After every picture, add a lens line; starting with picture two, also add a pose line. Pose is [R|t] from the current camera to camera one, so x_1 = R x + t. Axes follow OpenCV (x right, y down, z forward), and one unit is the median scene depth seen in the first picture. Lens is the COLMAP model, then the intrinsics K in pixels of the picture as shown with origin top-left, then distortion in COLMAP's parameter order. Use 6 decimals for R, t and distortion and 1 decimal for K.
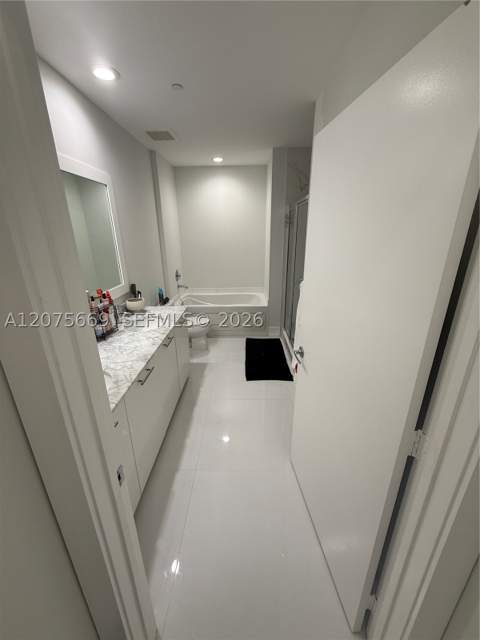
lens RADIAL K [[255.1, 0, 240.3], [0, 255.1, 318.8], [0, 0, 1]] dist [0.000129, 0.000045]
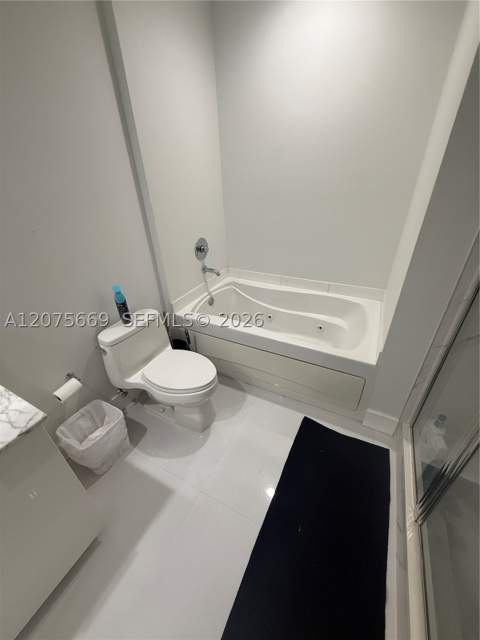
lens RADIAL K [[255.1, 0, 240.3], [0, 255.1, 318.8], [0, 0, 1]] dist [0.000129, 0.000045]
pose [[0.896464, 0.210489, -0.389931, 0.090100], [-0.128806, 0.965761, 0.225200, -0.255957], [0.423983, -0.151659, 0.892882, 0.878928]]
